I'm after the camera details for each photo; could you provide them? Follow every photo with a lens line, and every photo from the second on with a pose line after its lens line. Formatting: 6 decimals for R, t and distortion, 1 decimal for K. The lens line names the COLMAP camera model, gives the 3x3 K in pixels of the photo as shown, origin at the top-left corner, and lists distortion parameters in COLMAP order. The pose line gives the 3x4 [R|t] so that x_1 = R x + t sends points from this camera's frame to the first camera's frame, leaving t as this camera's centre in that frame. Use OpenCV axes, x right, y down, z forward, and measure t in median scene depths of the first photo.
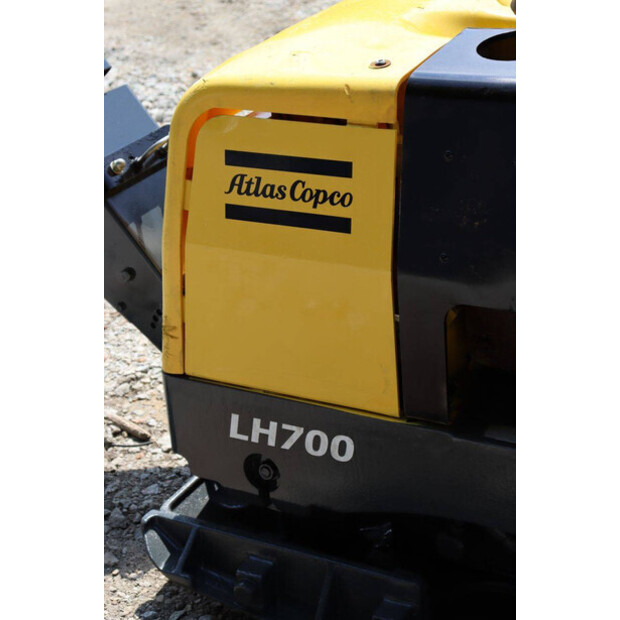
lens RADIAL K [[1358.0, 0, 309.2], [0, 1358.0, 309.9], [0, 0, 1]] dist [0.315998, 0.251868]
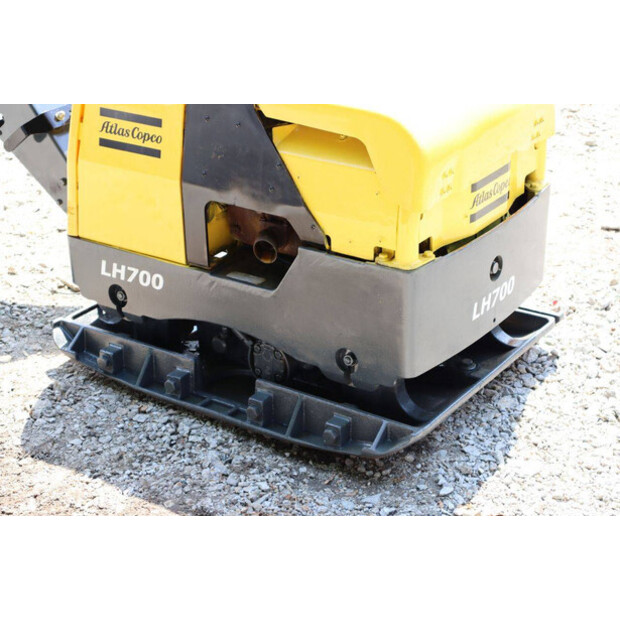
lens RADIAL K [[1303.4, 0, 310.8], [0, 1303.4, 310.7], [0, 0, 1]] dist [0.317630, 0.572051]
pose [[0.994513, 0.086231, -0.059229, 0.326230], [-0.085737, 0.996259, 0.010841, 0.102723], [0.059943, -0.005704, 0.998186, -0.697259]]
